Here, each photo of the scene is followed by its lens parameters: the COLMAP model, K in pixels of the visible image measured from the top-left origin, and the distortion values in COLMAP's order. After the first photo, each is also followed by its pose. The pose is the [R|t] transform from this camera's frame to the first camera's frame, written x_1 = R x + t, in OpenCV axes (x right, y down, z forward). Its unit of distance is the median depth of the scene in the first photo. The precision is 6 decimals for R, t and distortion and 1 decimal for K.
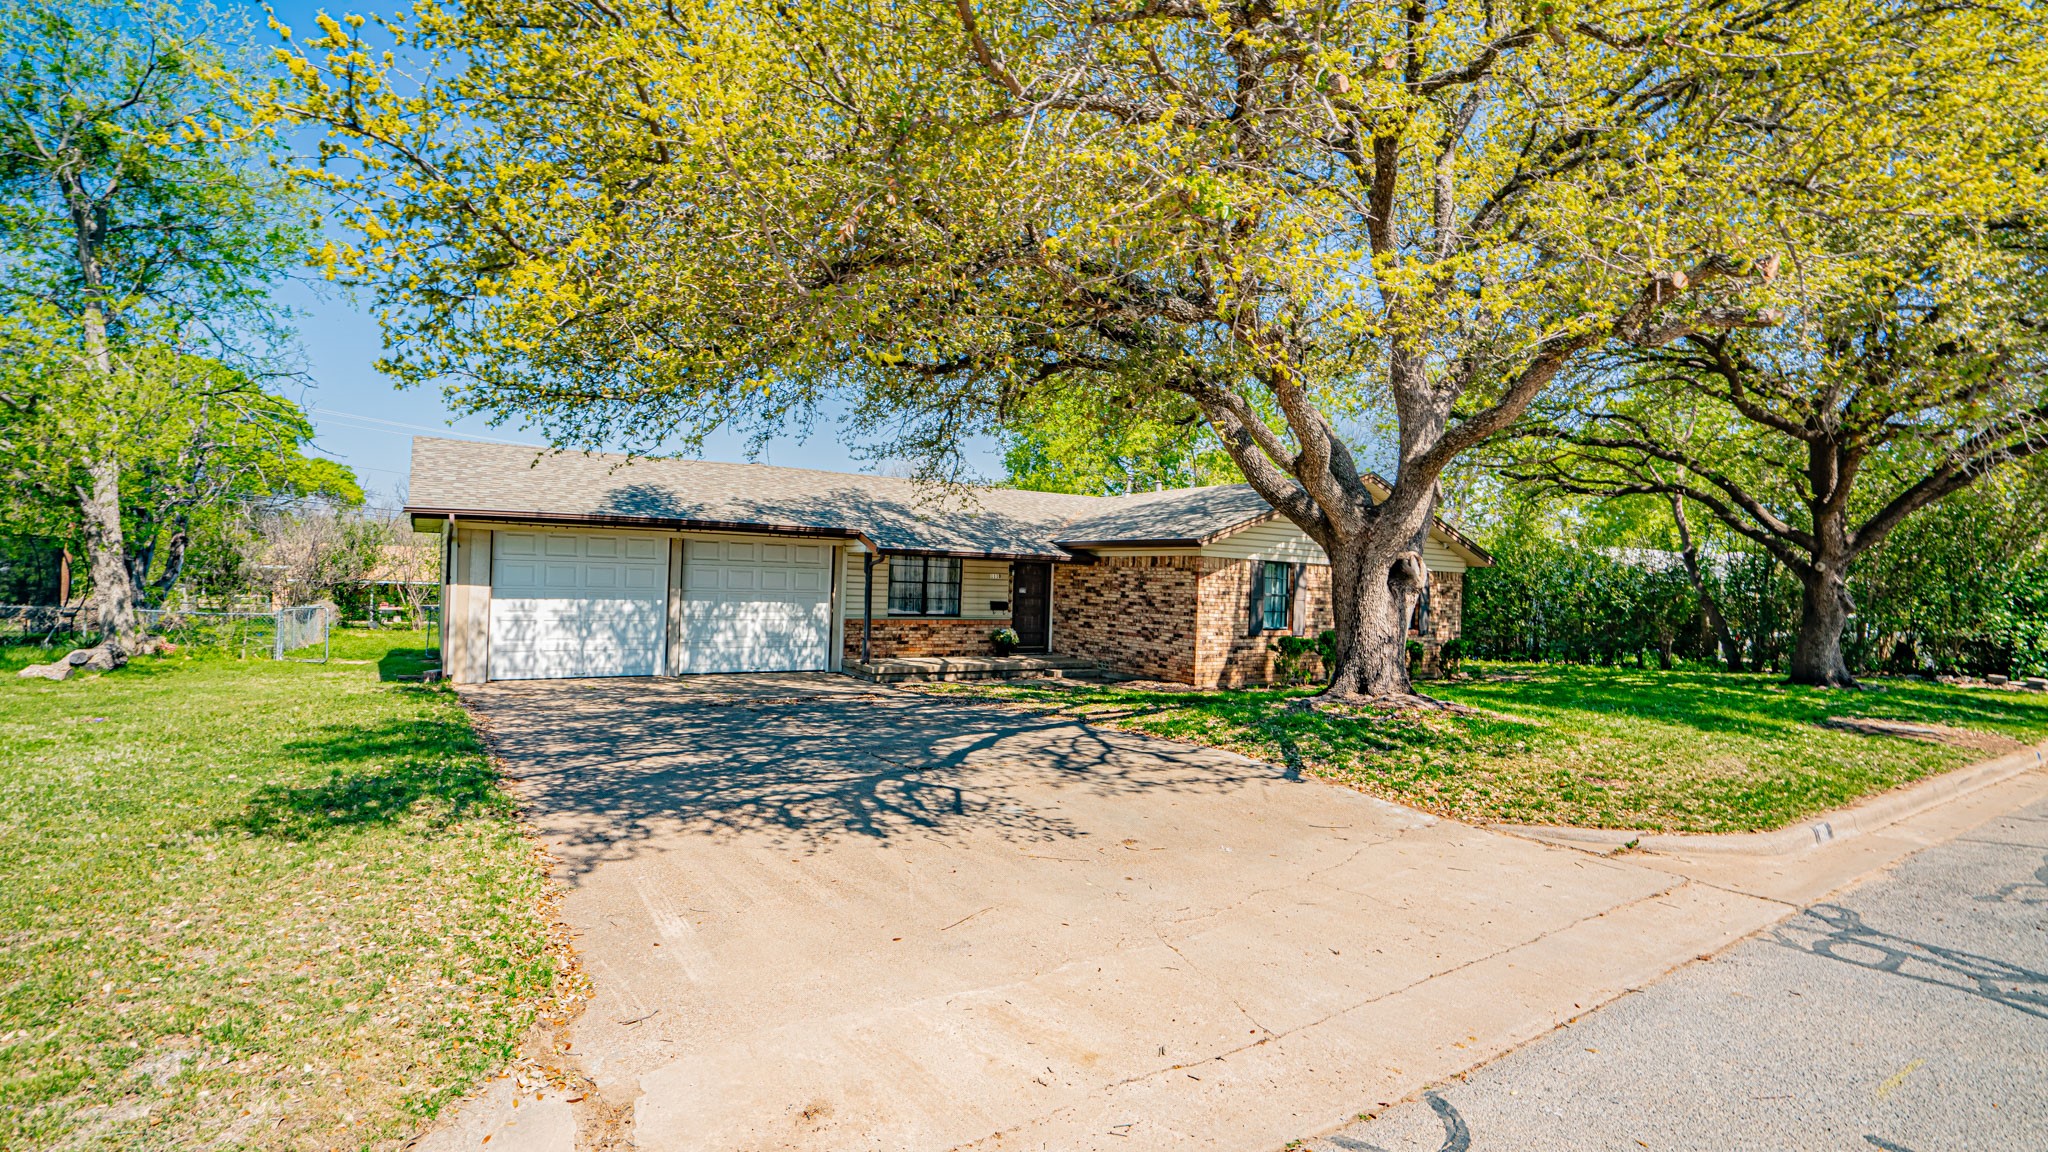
lens RADIAL K [[932.8, 0, 1024.5], [0, 932.8, 597.8], [0, 0, 1]] dist [-0.043728, 0.018109]
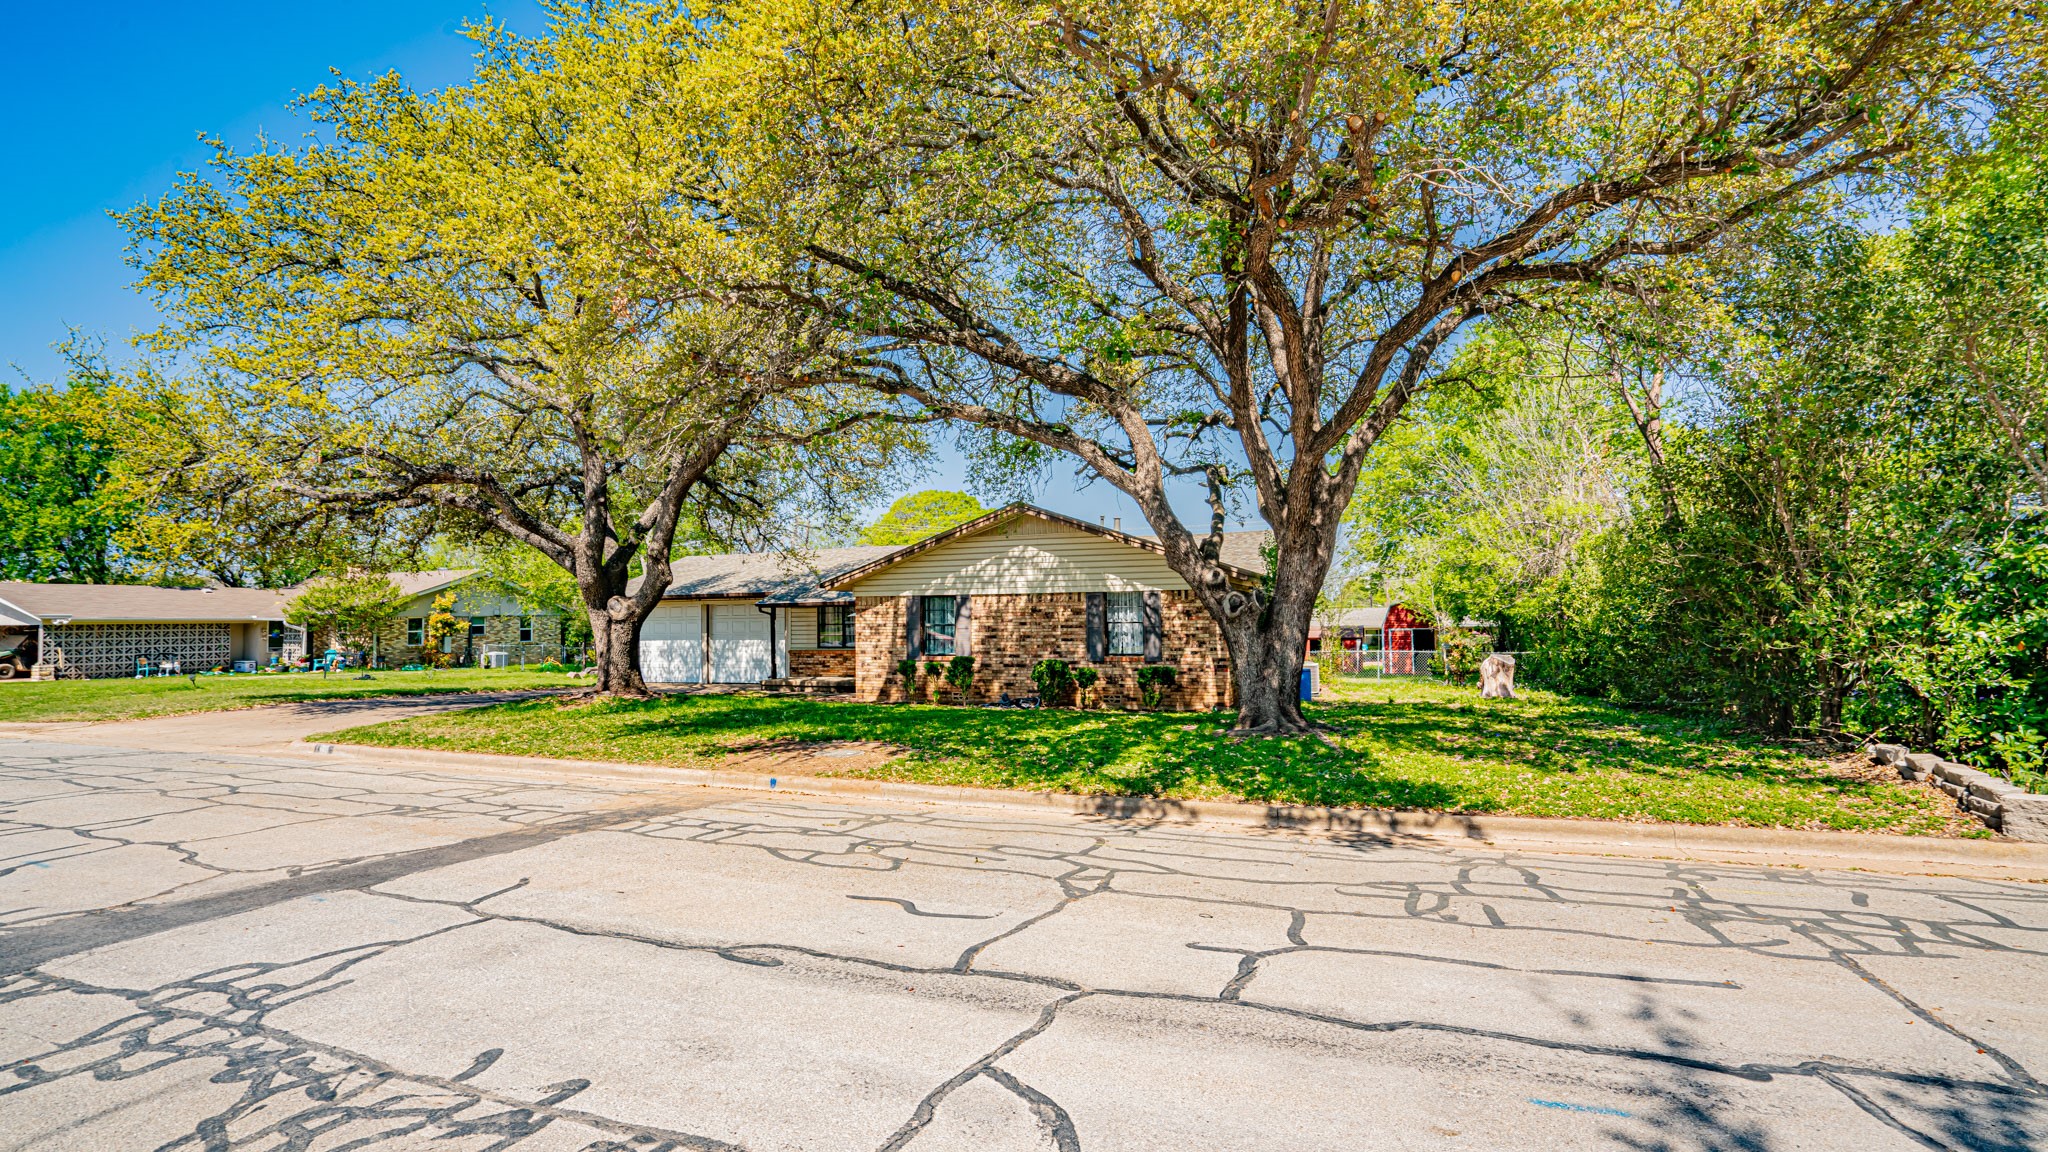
lens RADIAL K [[972.9, 0, 1024.0], [0, 972.9, 576.0], [0, 0, 1]] dist [-0.050304, 0.019911]
pose [[0.564160, -0.076210, -0.822141, 1.377567], [0.017502, 0.996611, -0.080373, 0.036820], [0.825480, 0.030954, 0.563582, 0.432478]]
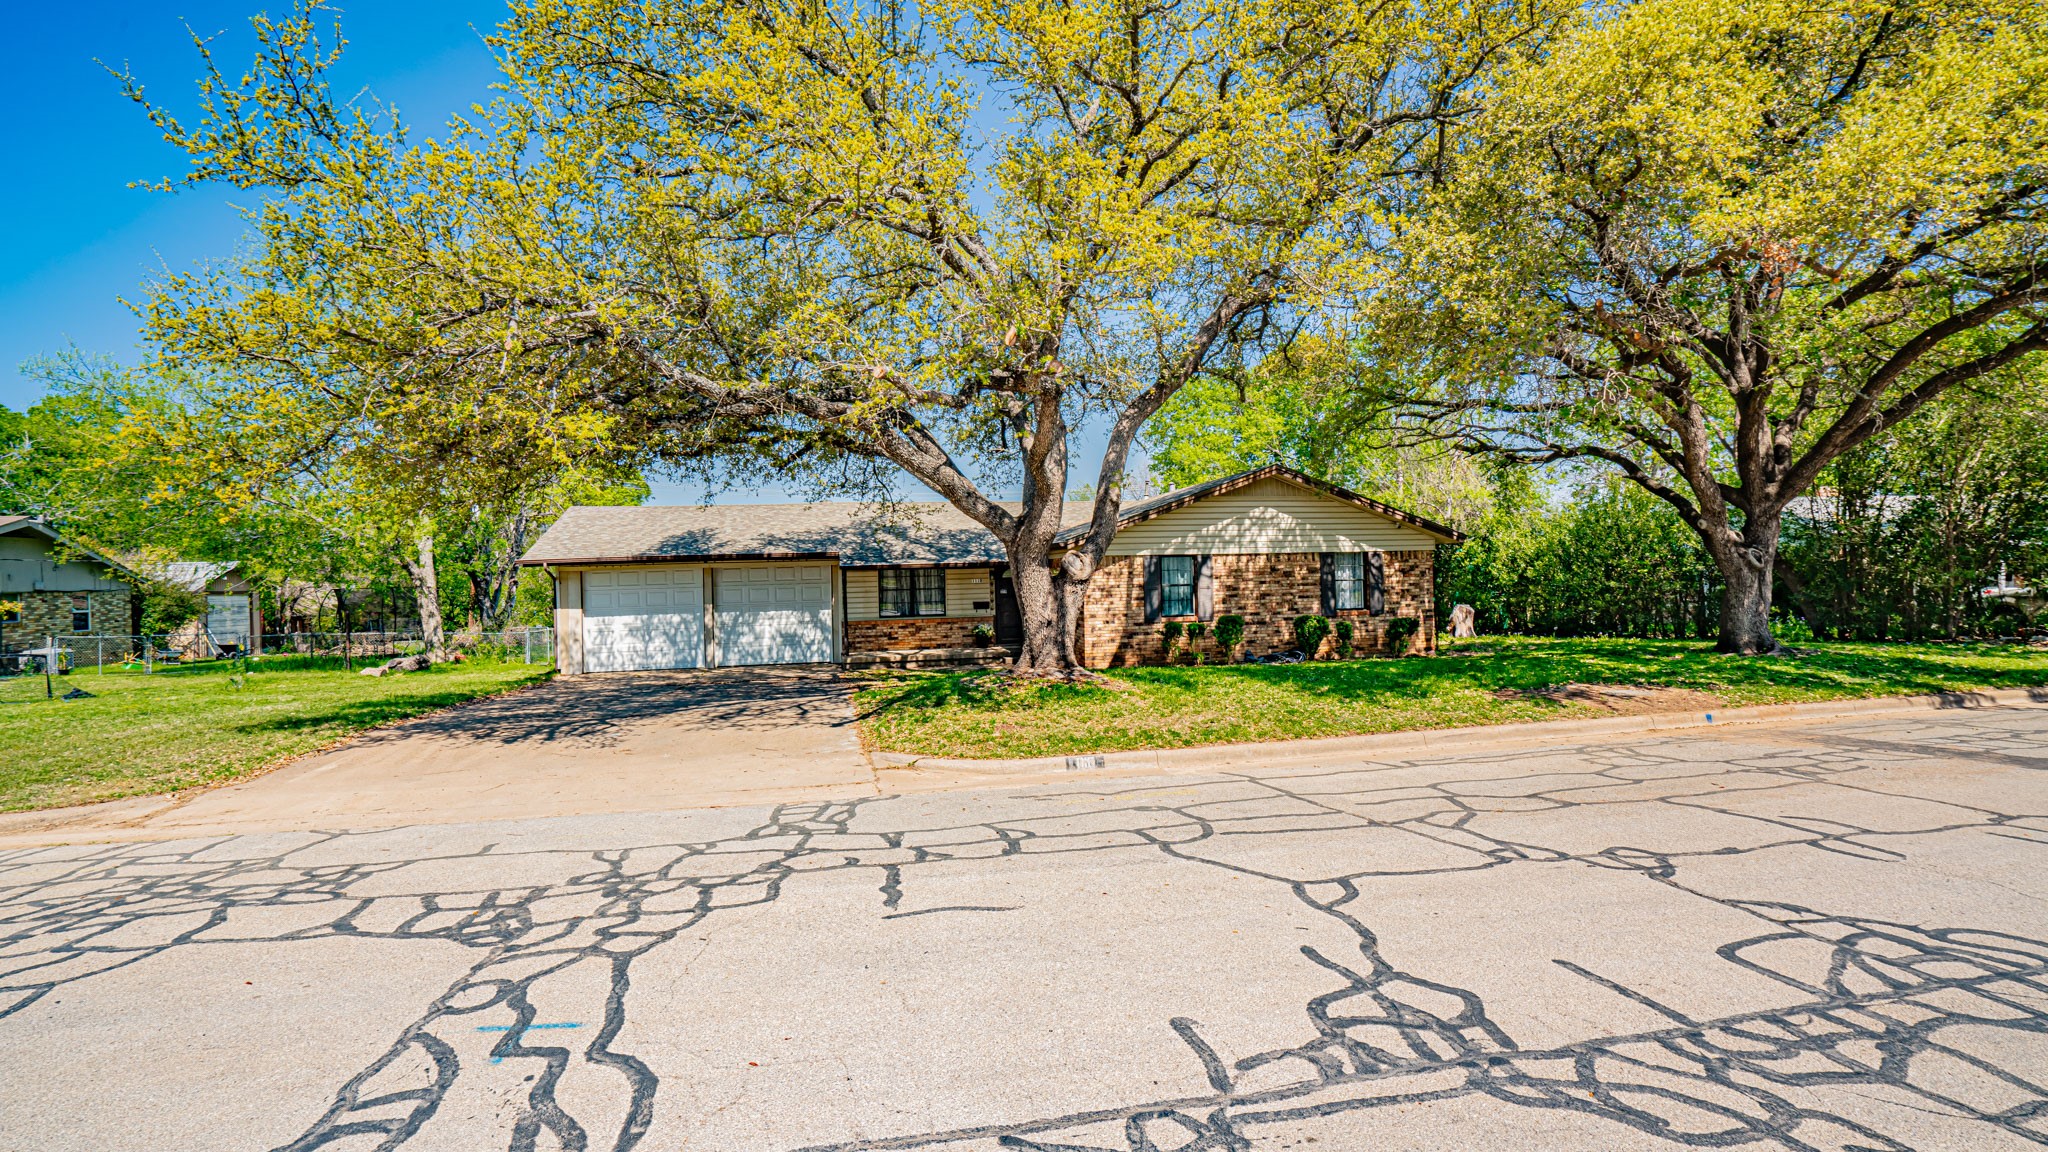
lens RADIAL K [[972.9, 0, 1024.0], [0, 972.9, 576.0], [0, 0, 1]] dist [-0.050304, 0.019911]
pose [[0.926752, -0.056416, -0.371413, 0.559352], [0.048509, 0.998354, -0.030605, 0.013844], [0.372528, 0.010347, 0.927963, -0.153511]]
